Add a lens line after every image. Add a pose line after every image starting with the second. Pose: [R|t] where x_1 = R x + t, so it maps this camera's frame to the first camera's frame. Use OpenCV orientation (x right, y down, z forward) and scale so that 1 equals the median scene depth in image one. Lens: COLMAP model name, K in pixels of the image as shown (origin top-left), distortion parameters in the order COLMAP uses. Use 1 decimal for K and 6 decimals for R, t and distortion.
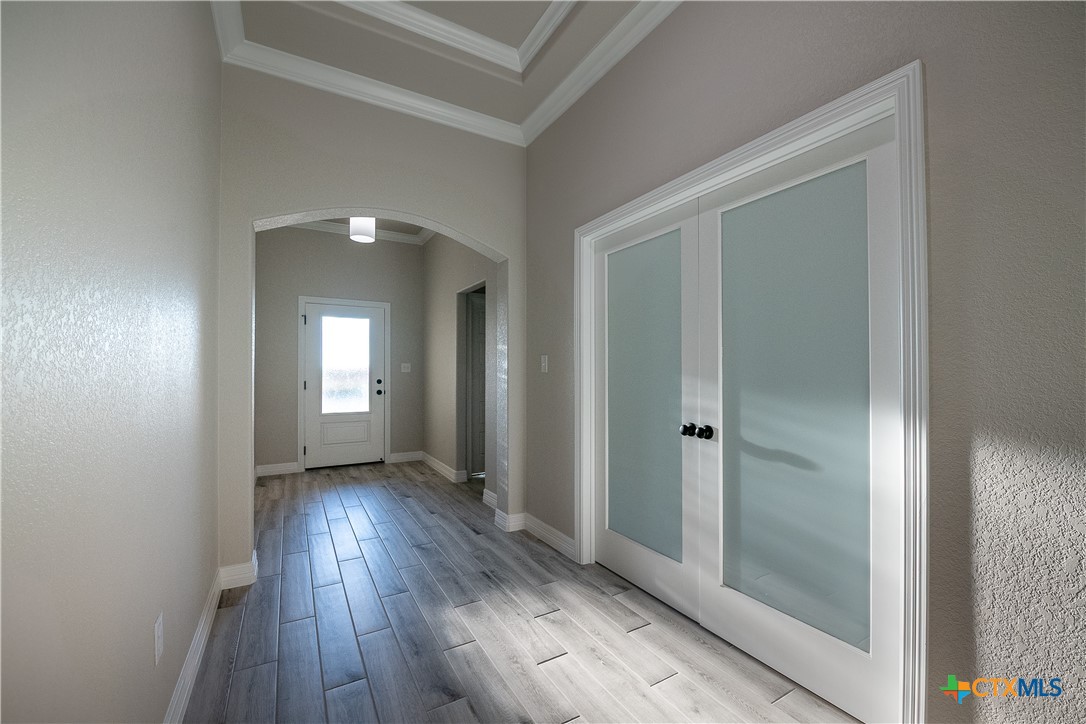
lens RADIAL K [[448.1, 0, 542.2], [0, 448.1, 370.5], [0, 0, 1]] dist [-0.002103, -0.000068]
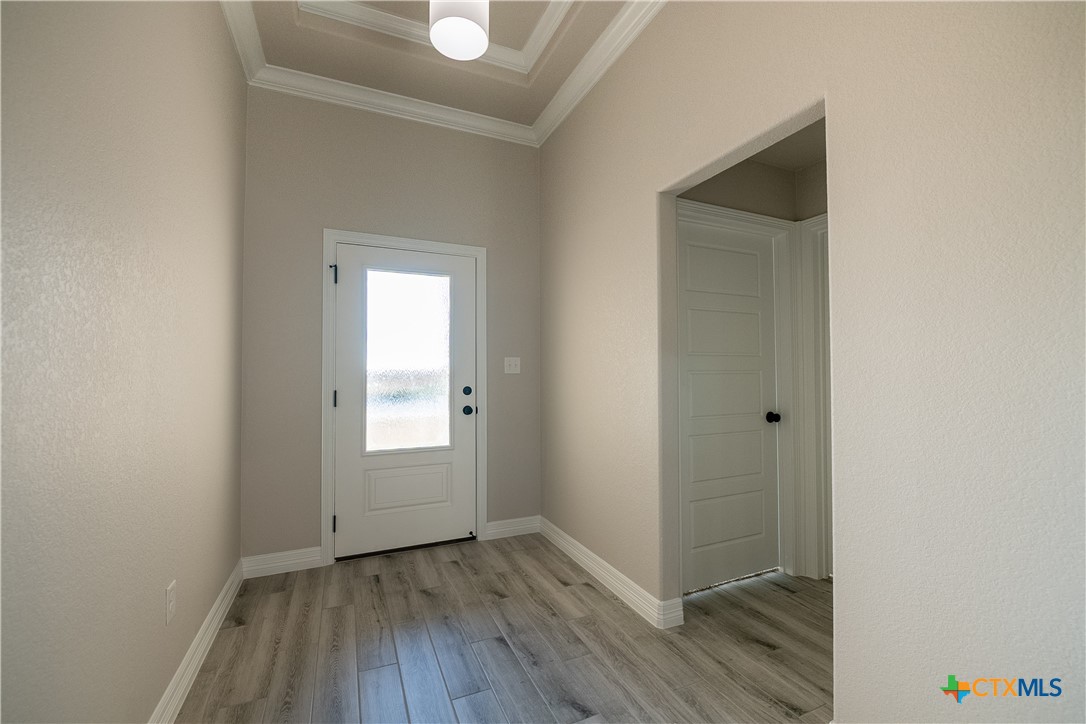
lens RADIAL K [[448.1, 0, 543.3], [0, 448.1, 366.1], [0, 0, 1]] dist [-0.002103, -0.000068]
pose [[0.995692, -0.003863, -0.092644, -0.232150], [0.002774, 0.999926, -0.011883, 0.001799], [0.092683, 0.011575, 0.995628, 0.487888]]
